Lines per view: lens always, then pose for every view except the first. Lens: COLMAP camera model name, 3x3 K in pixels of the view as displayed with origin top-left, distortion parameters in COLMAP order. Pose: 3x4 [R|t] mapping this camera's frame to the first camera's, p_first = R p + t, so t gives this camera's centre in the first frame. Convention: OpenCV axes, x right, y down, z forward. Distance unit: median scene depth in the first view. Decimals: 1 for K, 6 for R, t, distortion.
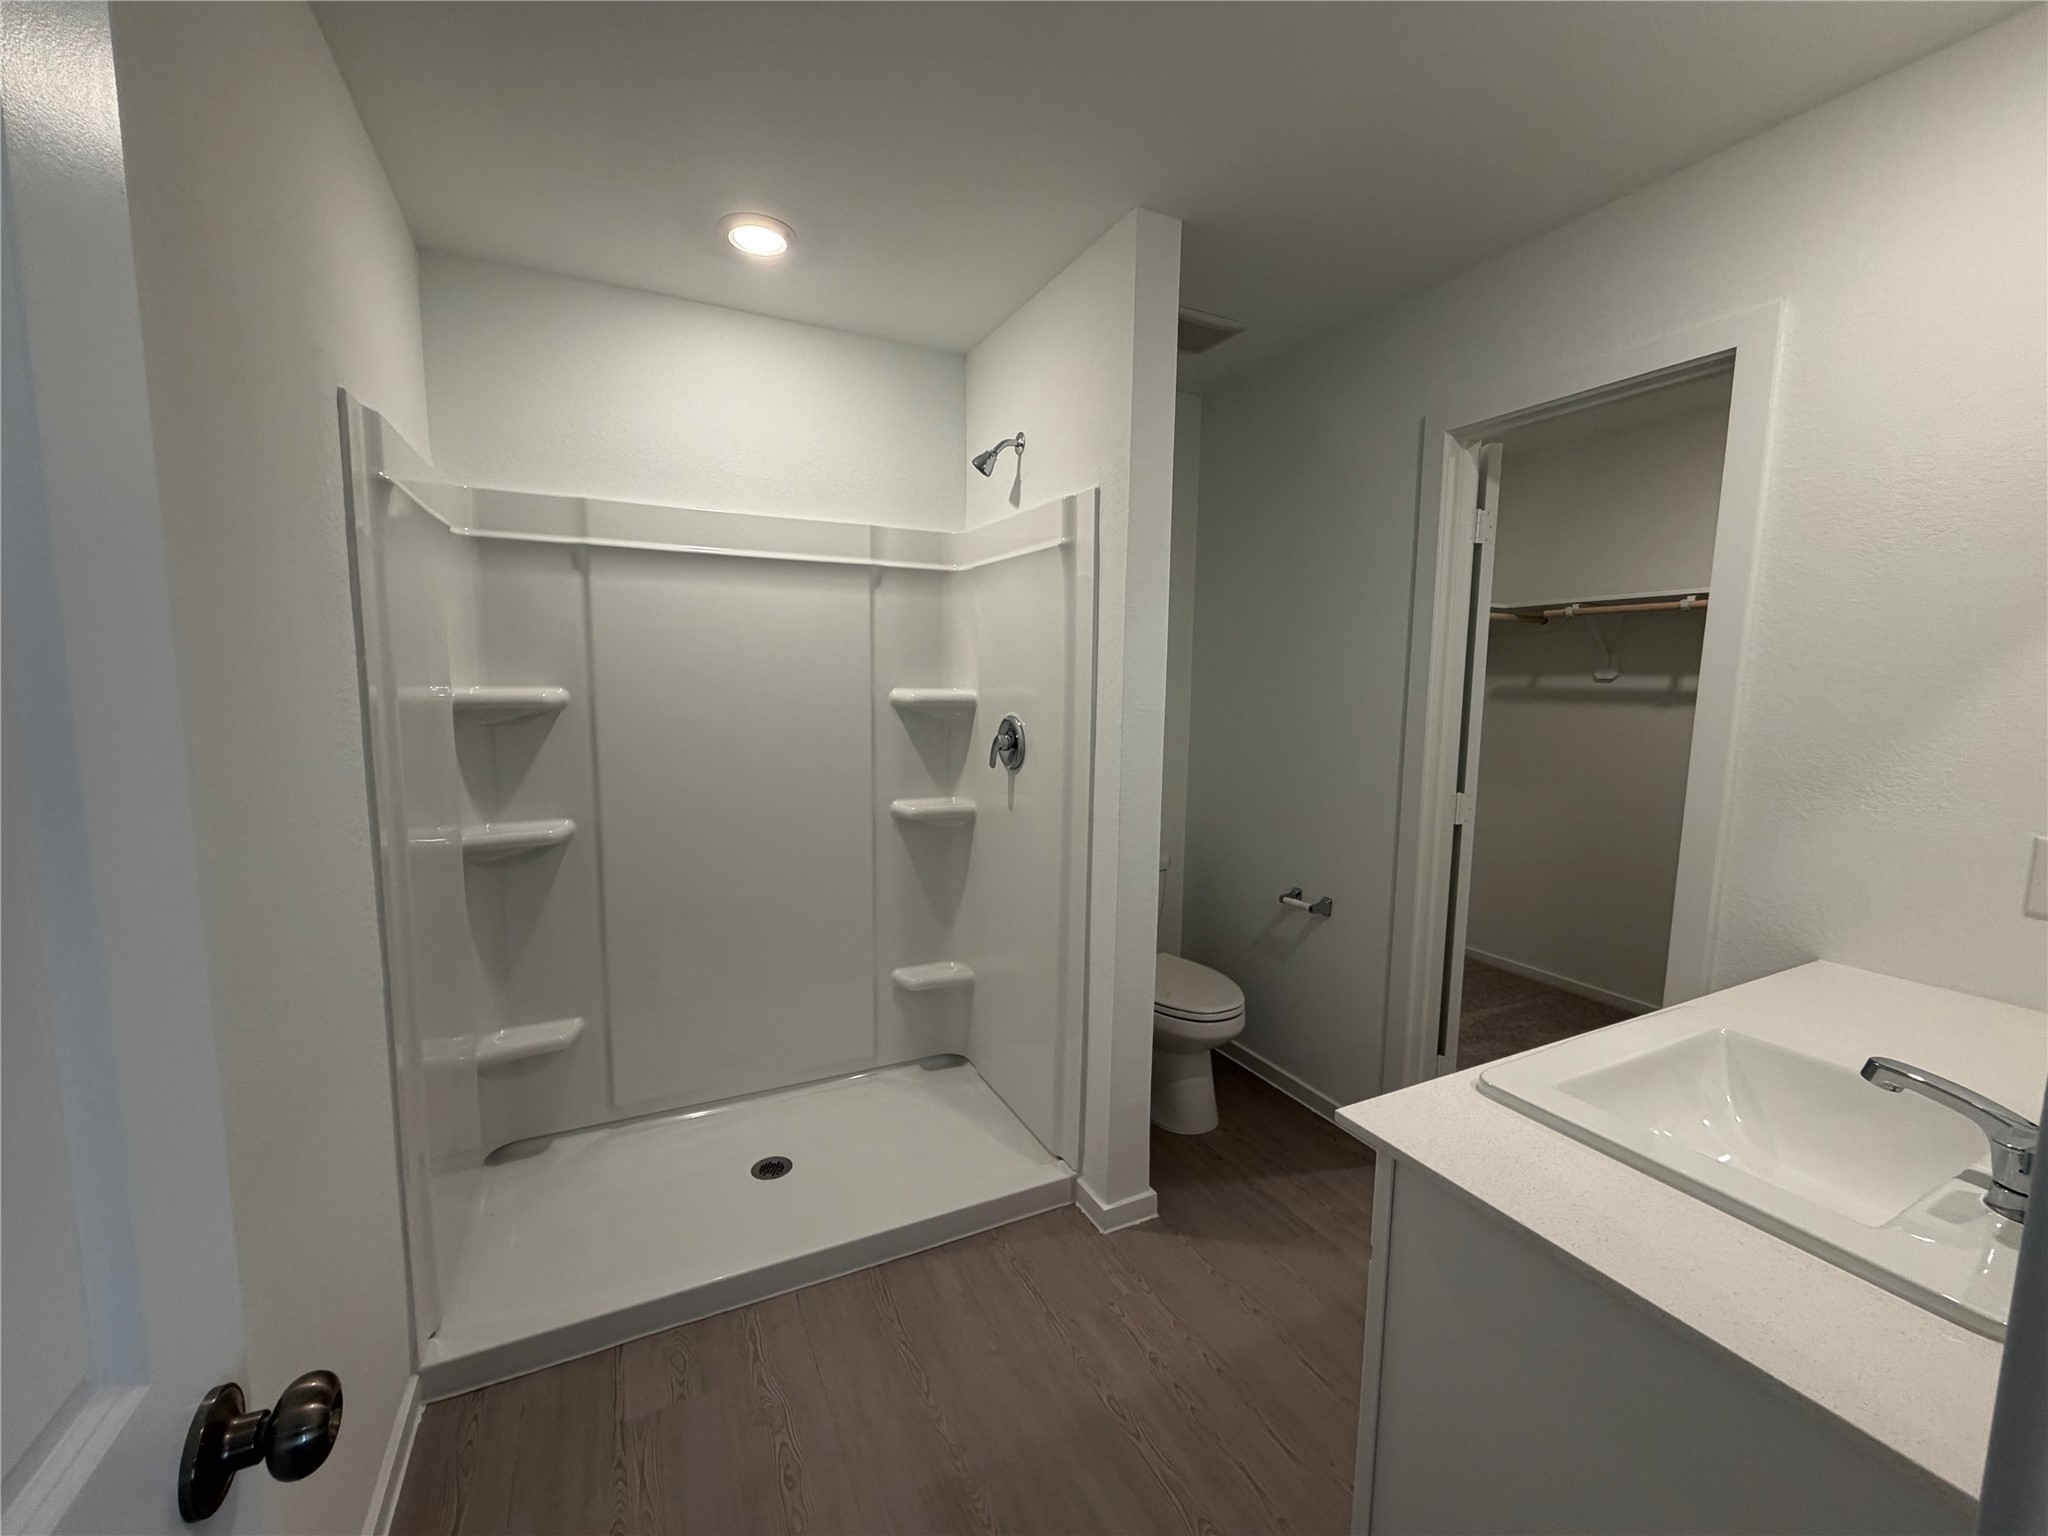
lens RADIAL K [[815.6, 0, 1025.5], [0, 815.6, 778.0], [0, 0, 1]] dist [-0.000281, -0.000007]
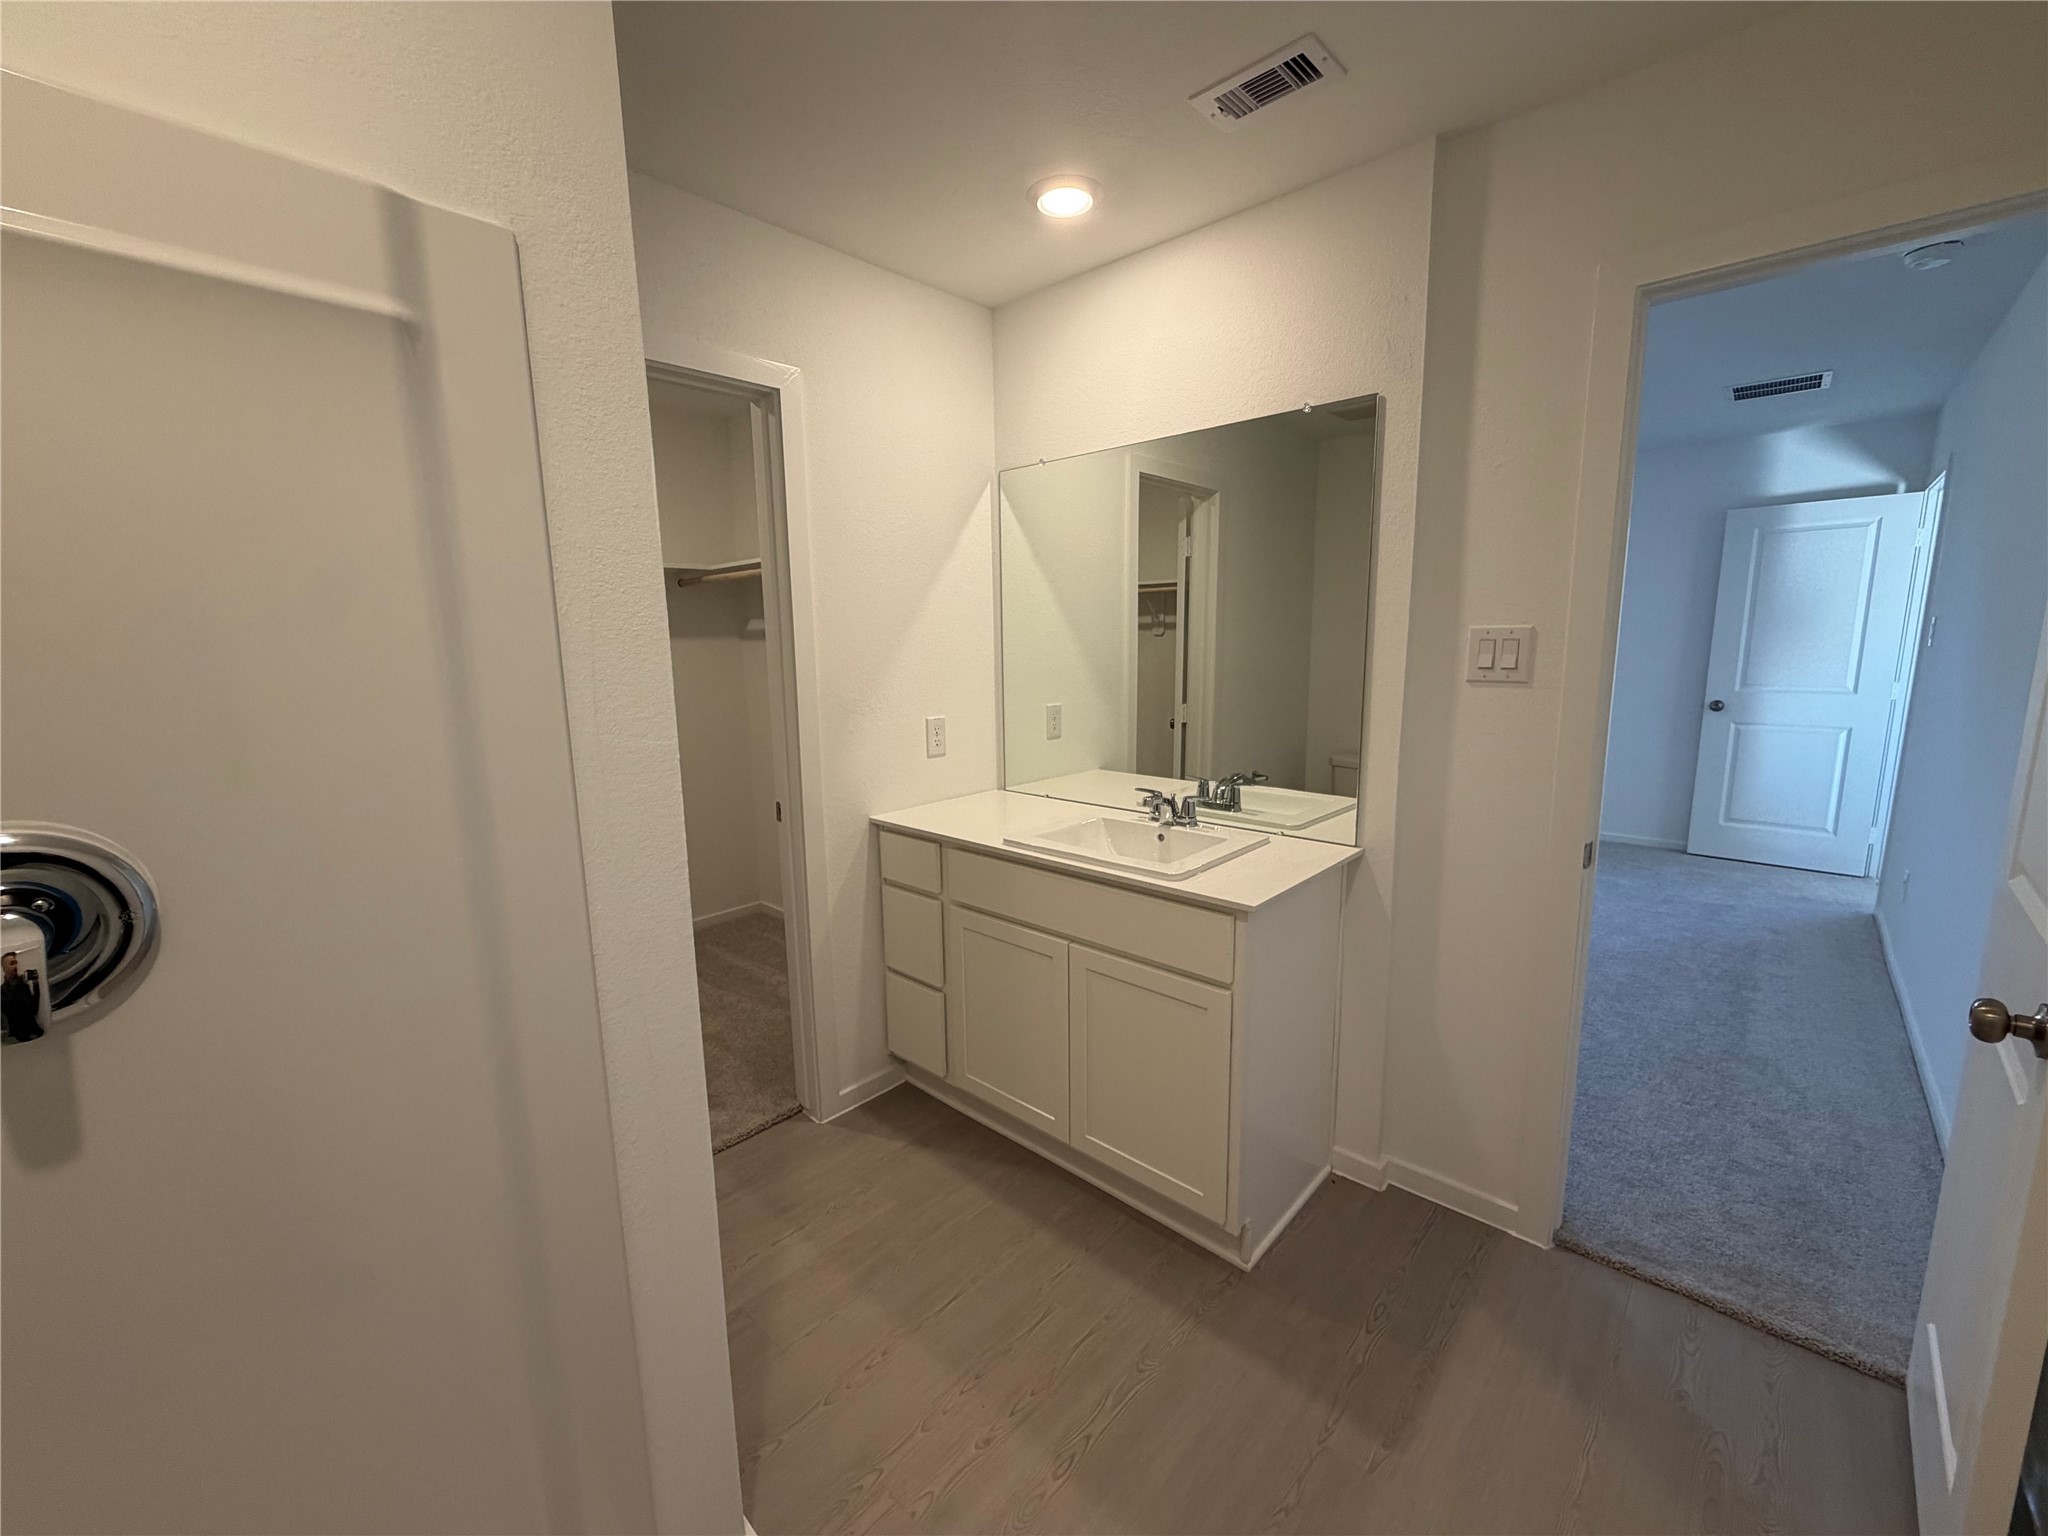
lens RADIAL K [[824.9, 0, 1007.3], [0, 824.9, 769.4], [0, 0, 1]] dist [-0.000128, -0.000470]
pose [[-0.340496, -0.154570, 0.927454, -0.560418], [0.149212, 0.965012, 0.215610, -0.154603], [-0.928331, 0.211802, -0.305519, 1.131257]]
